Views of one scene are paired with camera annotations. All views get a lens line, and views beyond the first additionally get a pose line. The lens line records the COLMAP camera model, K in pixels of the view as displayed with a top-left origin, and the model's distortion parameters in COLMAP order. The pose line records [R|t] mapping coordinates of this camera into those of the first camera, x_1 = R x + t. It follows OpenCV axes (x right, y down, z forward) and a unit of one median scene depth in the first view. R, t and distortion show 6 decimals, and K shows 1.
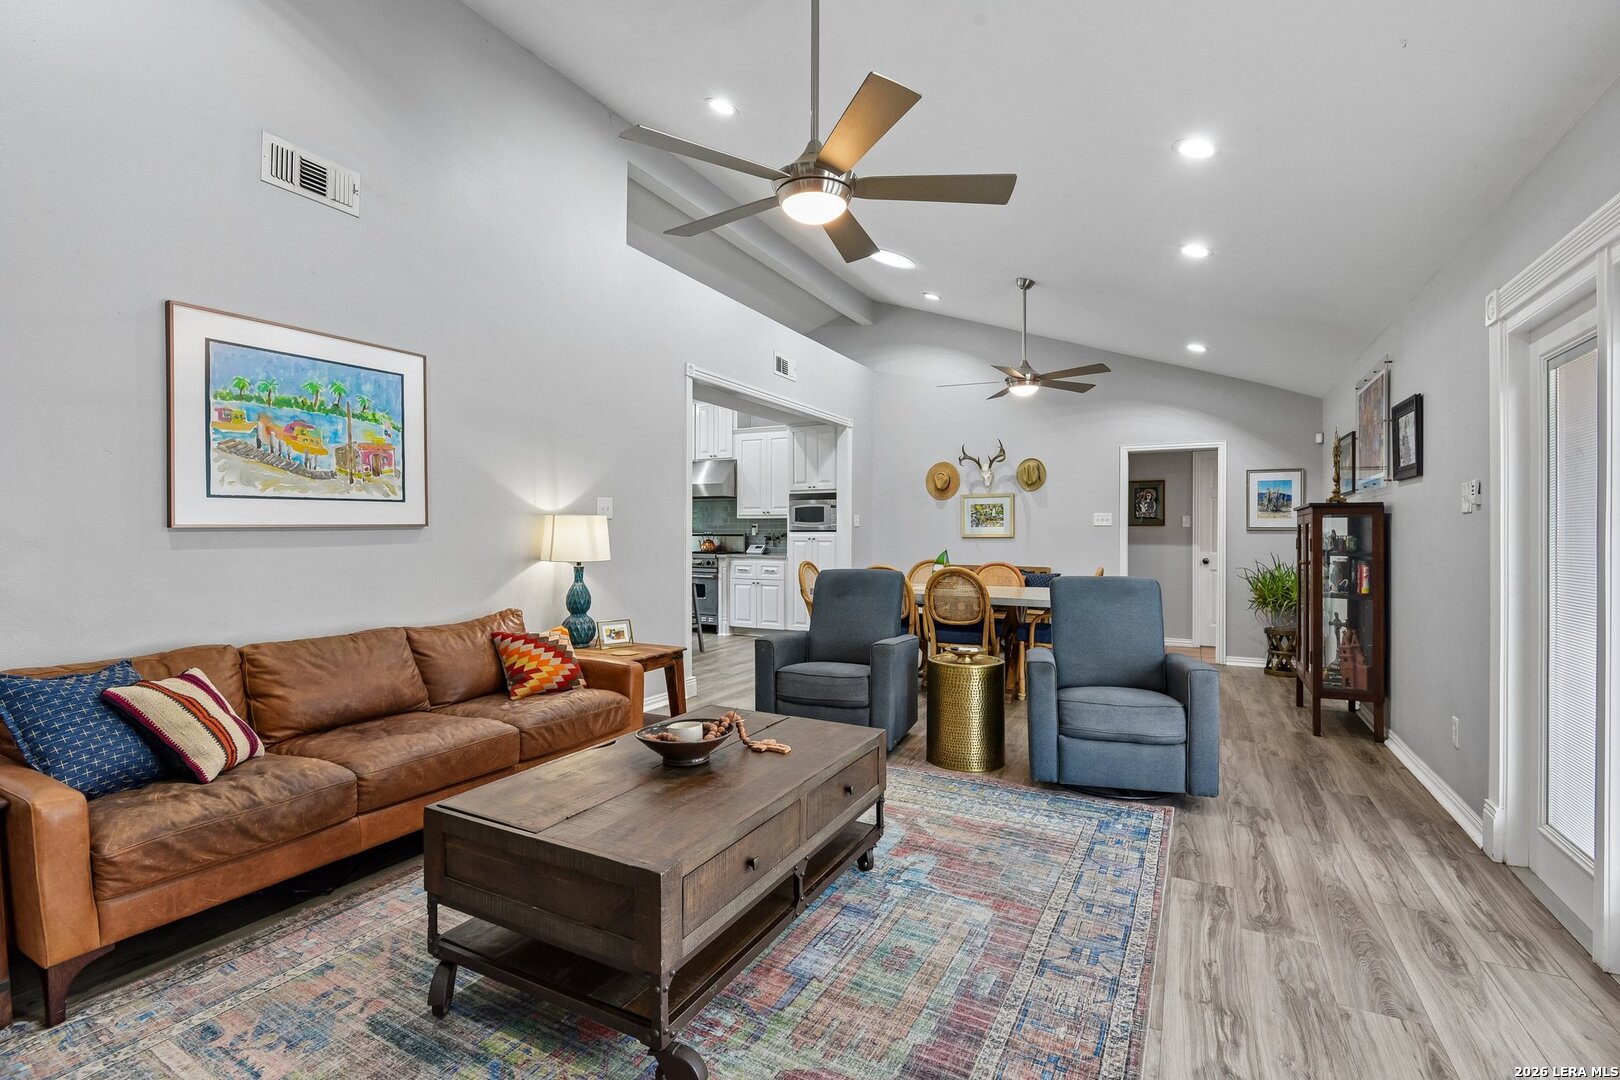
lens RADIAL K [[746.6, 0, 809.7], [0, 746.6, 538.2], [0, 0, 1]] dist [-0.016964, -0.000183]
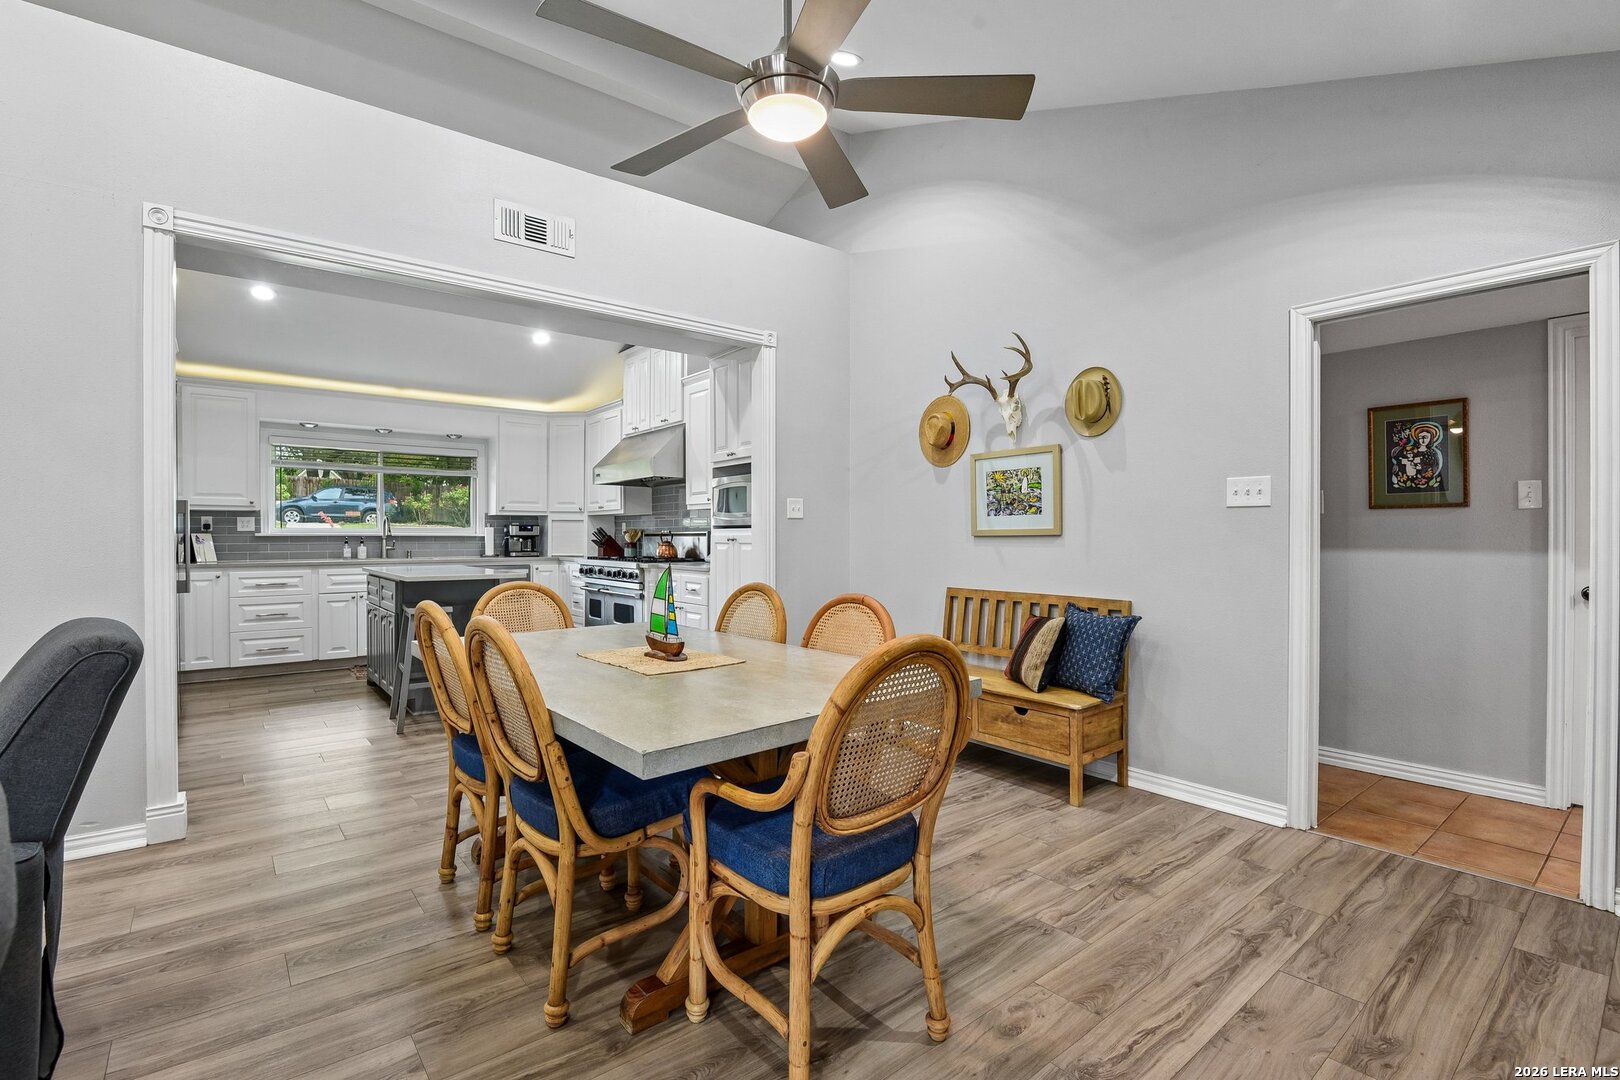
lens RADIAL K [[746.6, 0, 805.5], [0, 746.6, 538.7], [0, 0, 1]] dist [-0.016964, -0.000183]
pose [[0.913024, -0.002597, -0.407897, 0.313399], [0.001393, 0.999994, -0.003249, 0.002244], [0.407903, 0.002398, 0.913022, 0.483190]]
